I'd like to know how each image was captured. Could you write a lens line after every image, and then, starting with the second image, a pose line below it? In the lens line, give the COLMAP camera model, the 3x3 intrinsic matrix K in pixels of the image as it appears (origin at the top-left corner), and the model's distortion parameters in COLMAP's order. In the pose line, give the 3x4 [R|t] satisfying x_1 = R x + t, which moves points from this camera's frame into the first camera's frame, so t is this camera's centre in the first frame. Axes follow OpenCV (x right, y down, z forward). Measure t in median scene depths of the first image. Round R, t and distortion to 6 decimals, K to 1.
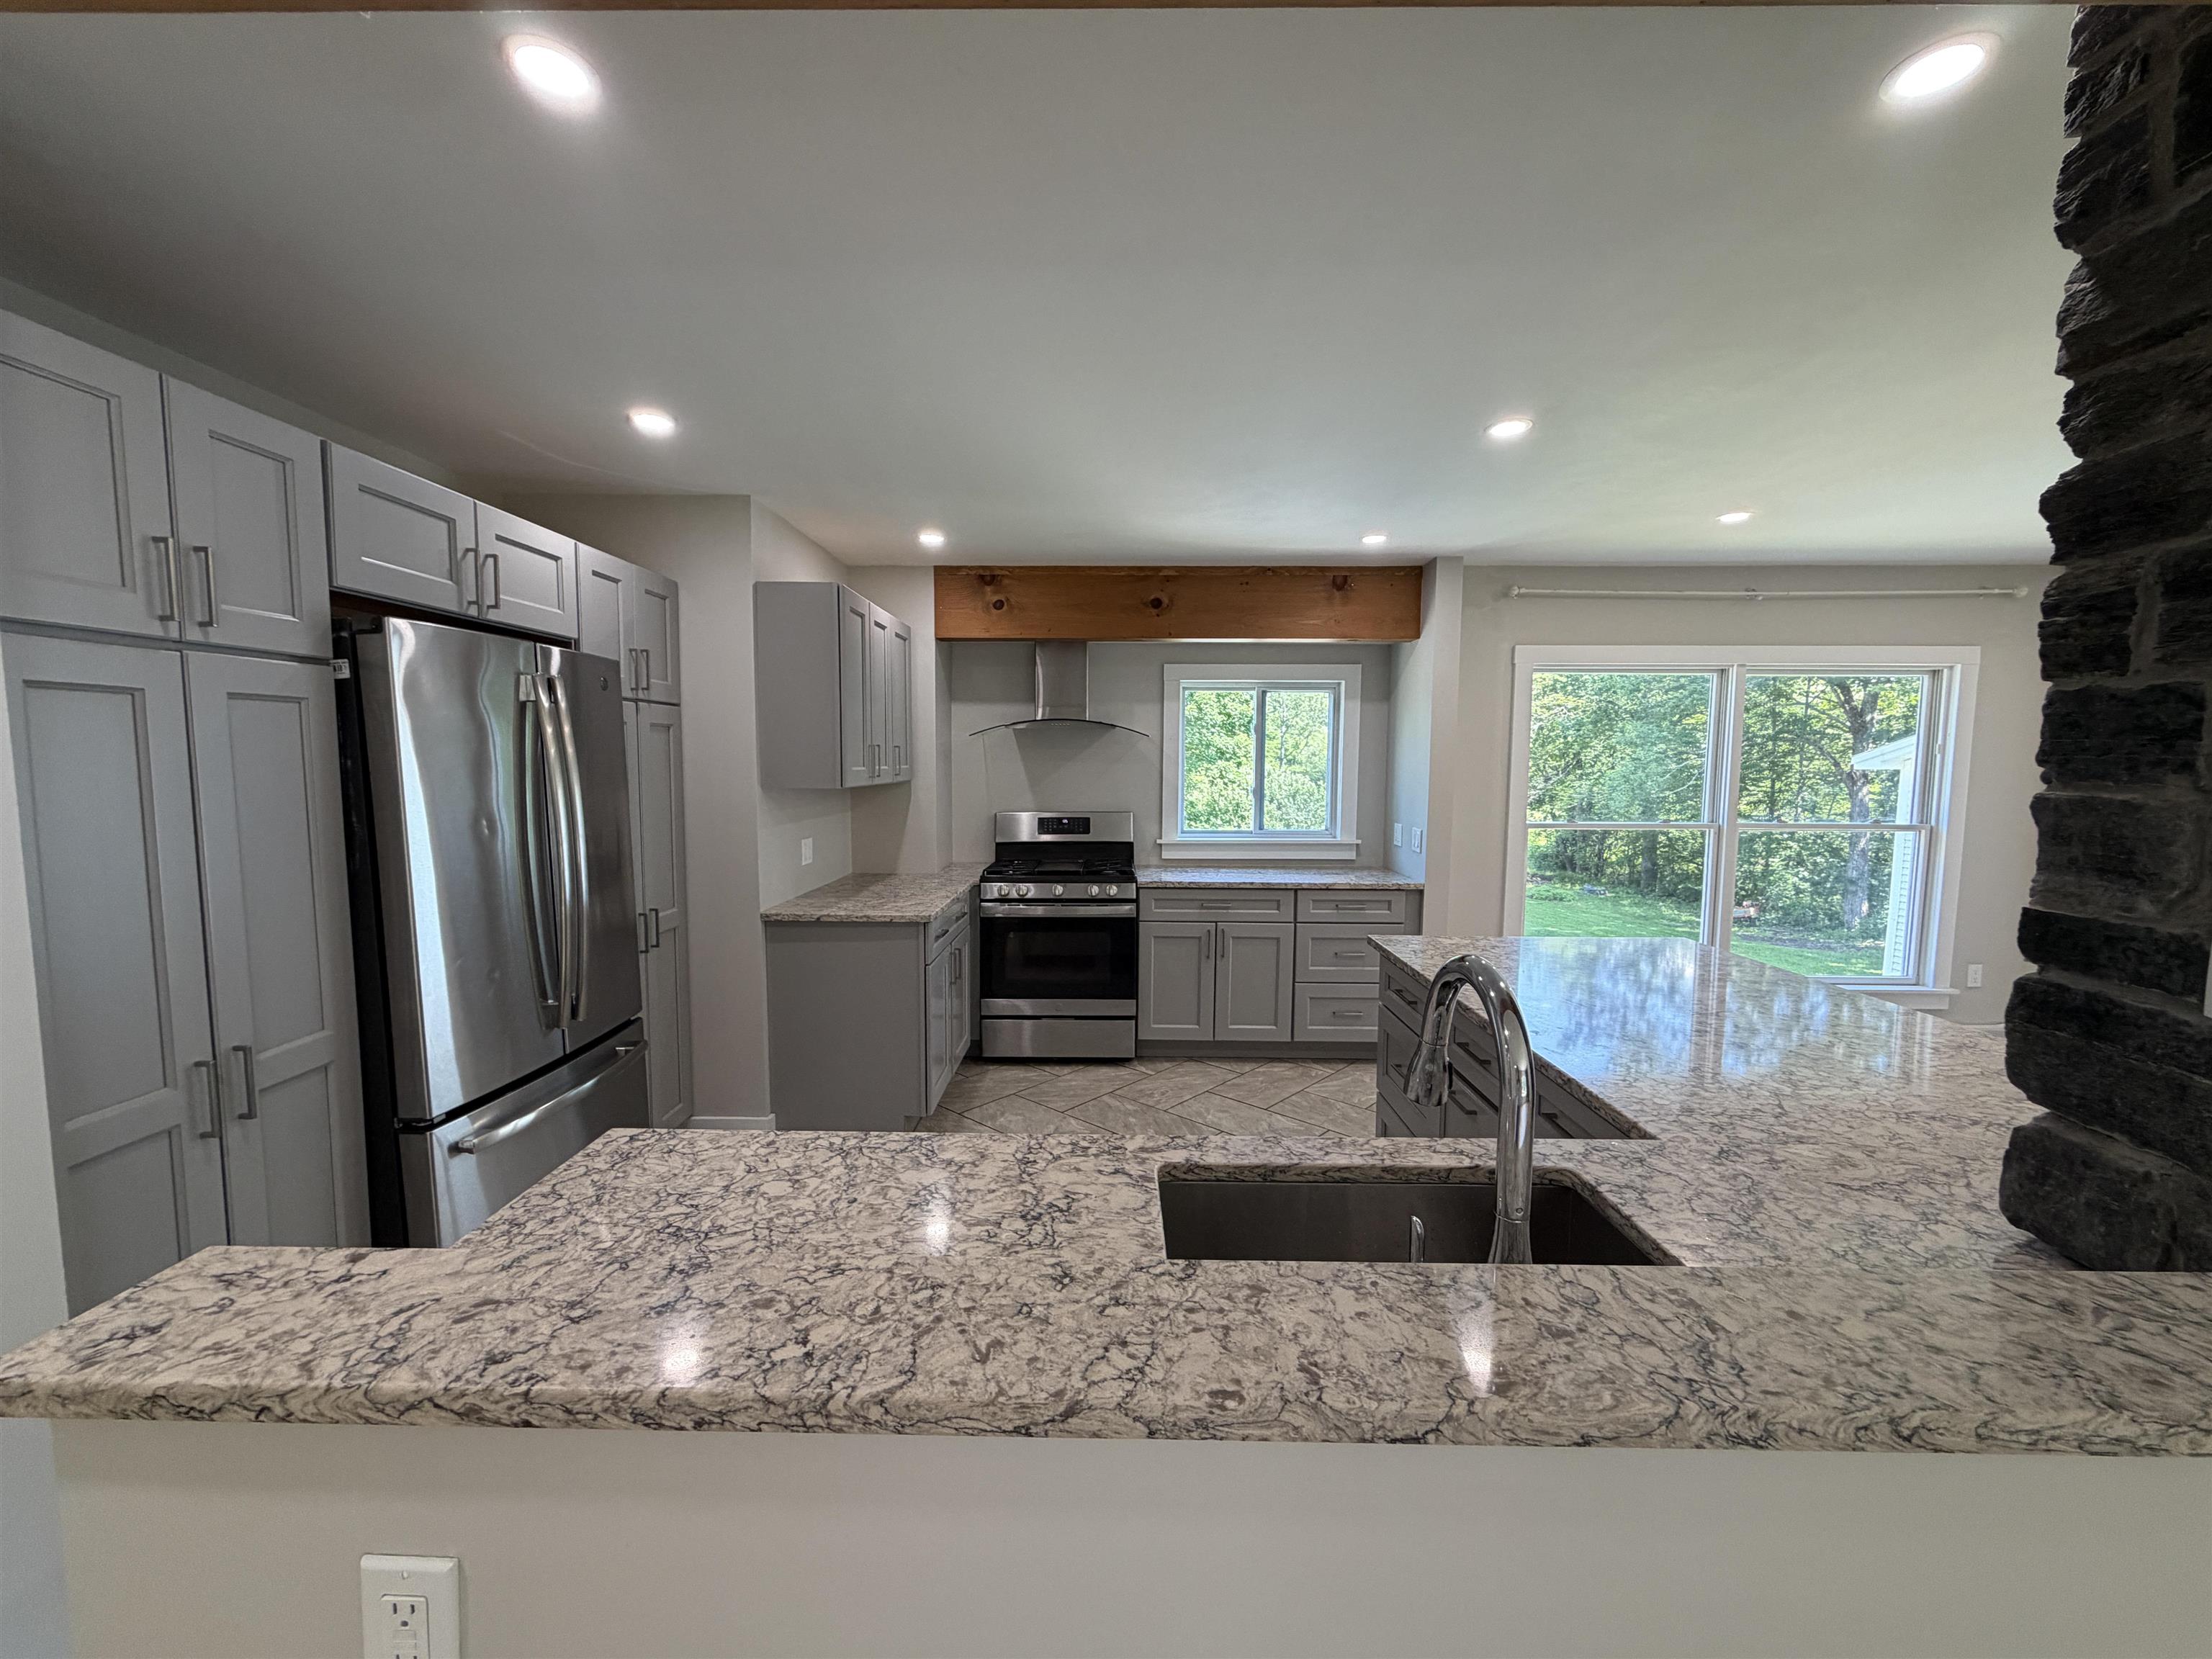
lens RADIAL K [[880.6, 0, 1100.3], [0, 880.6, 829.9], [0, 0, 1]] dist [-0.000151, -0.000067]
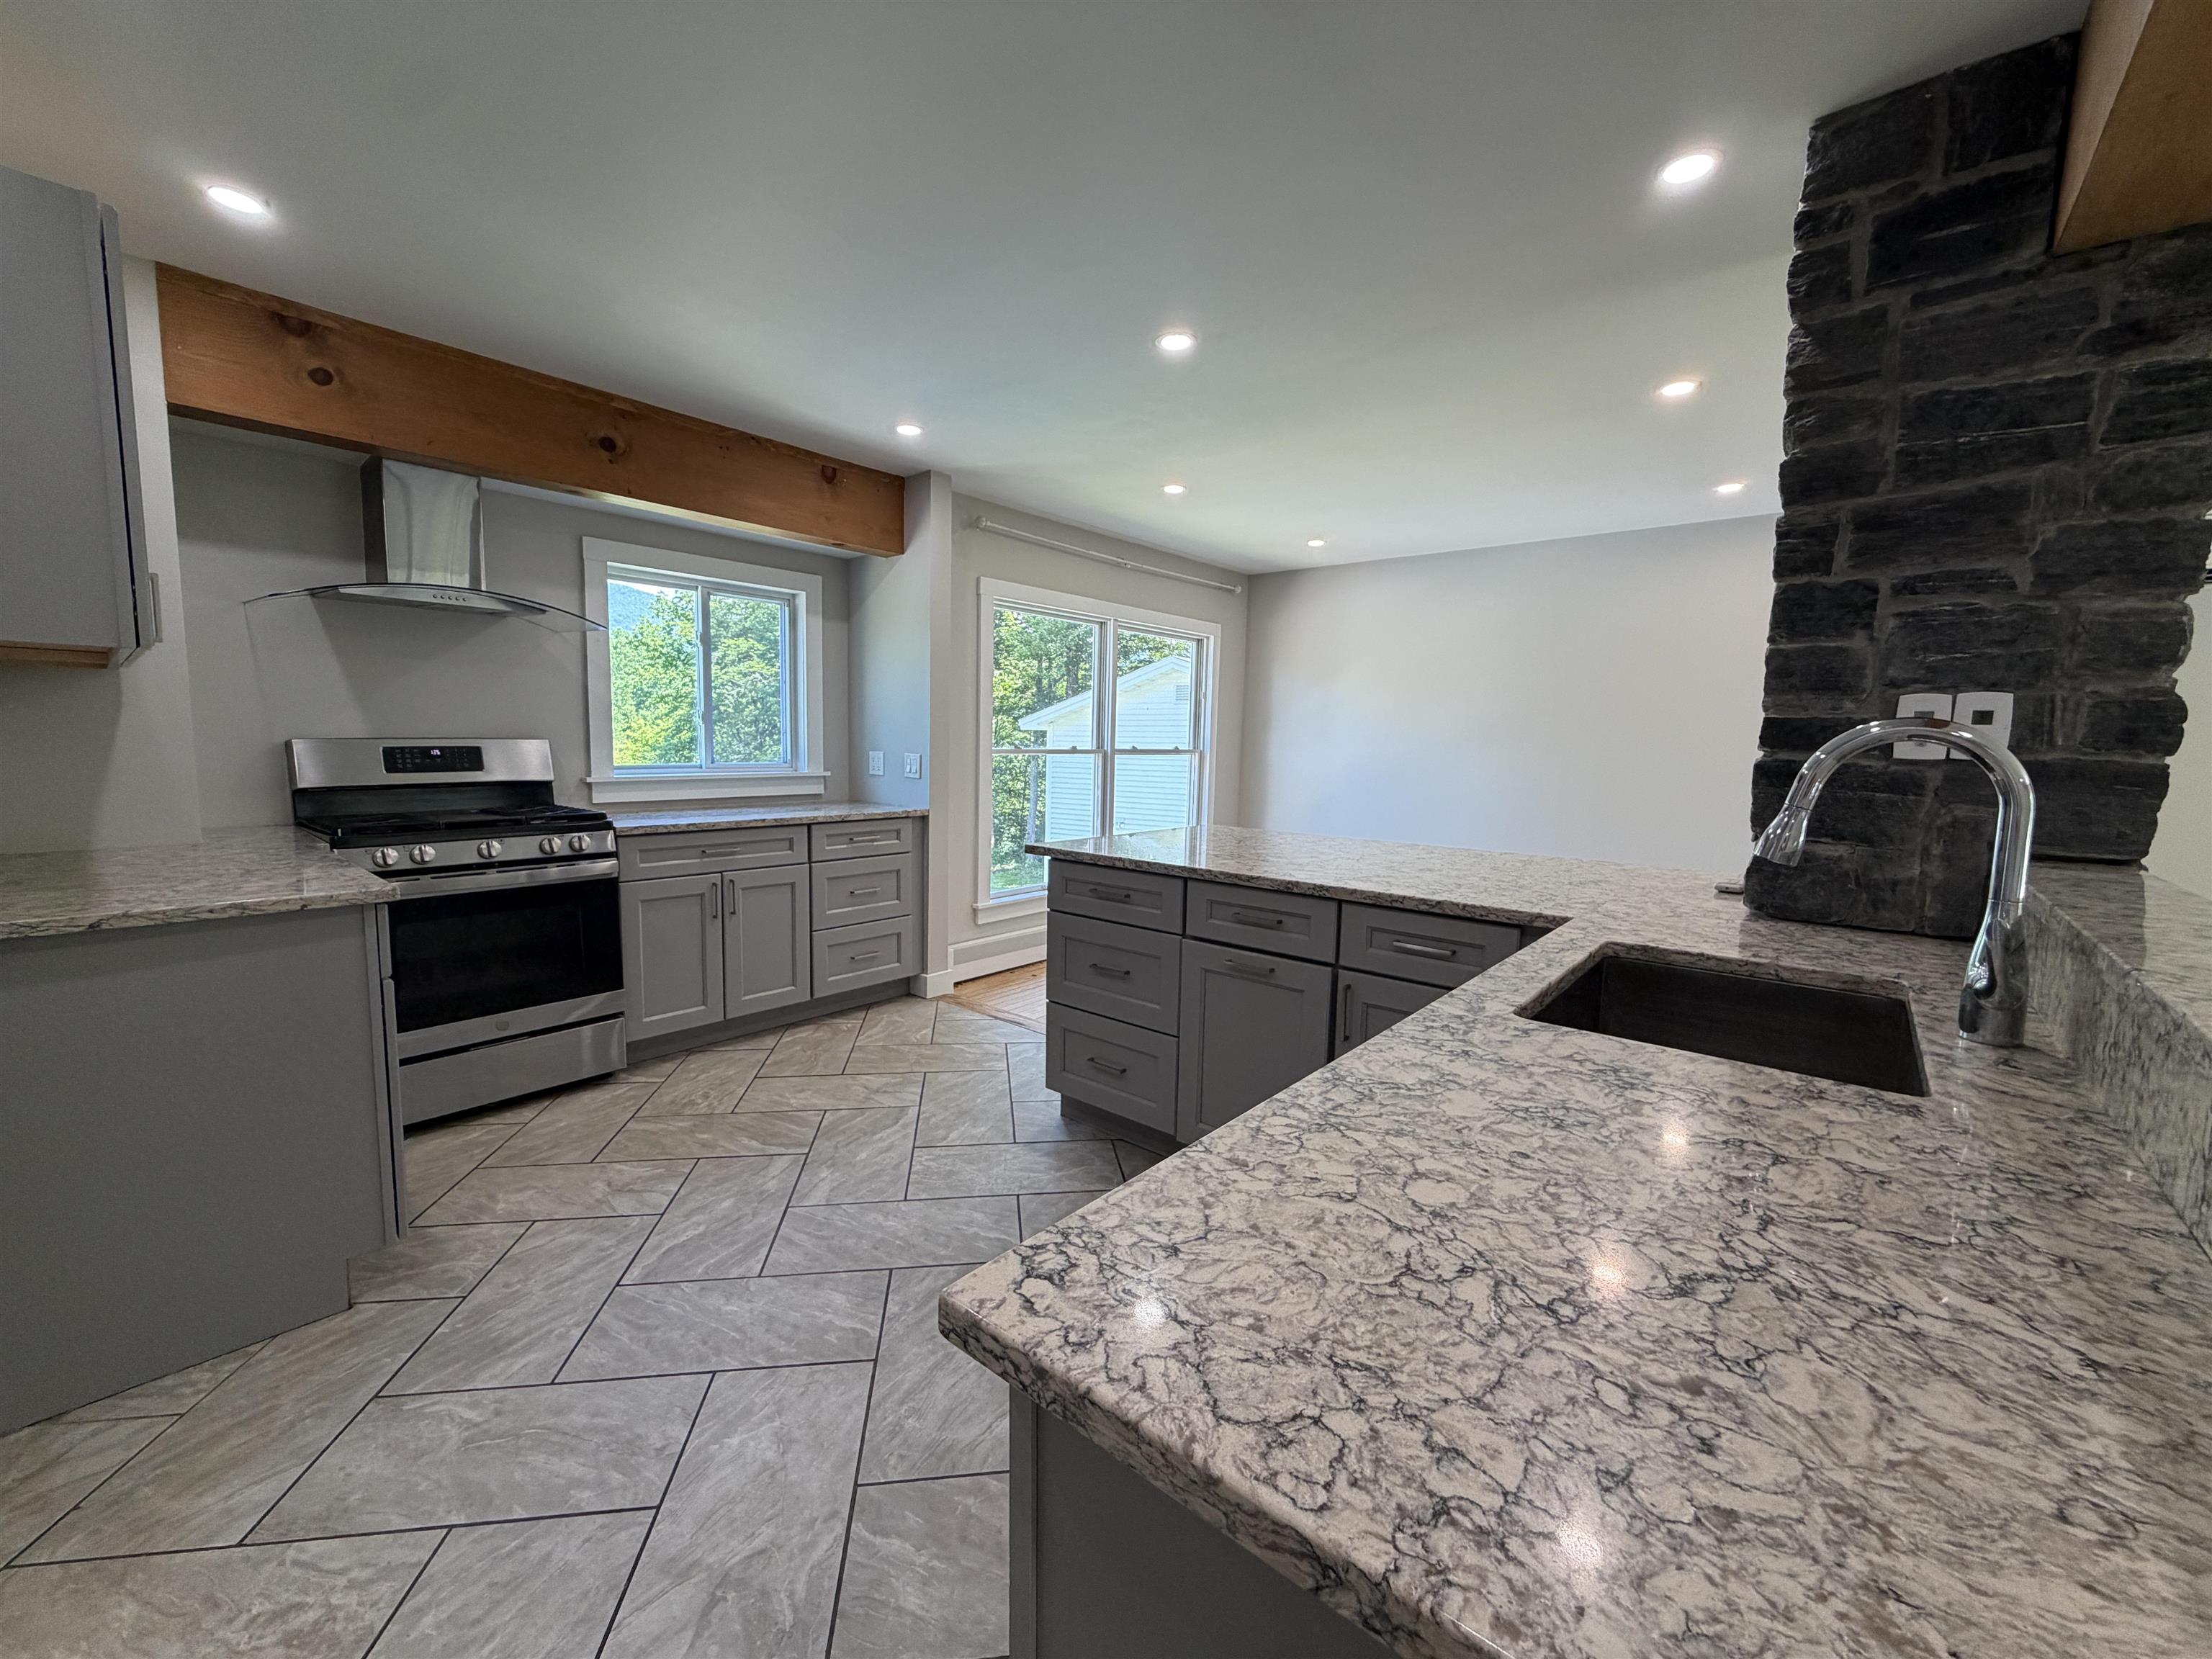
lens RADIAL K [[881.7, 0, 1098.3], [0, 881.7, 830.1], [0, 0, 1]] dist [-0.000811, -0.000373]
pose [[0.638270, -0.071674, 0.766469, -0.426236], [0.045219, 0.997428, 0.055616, 0.062080], [-0.768483, -0.000839, 0.639869, 0.372750]]
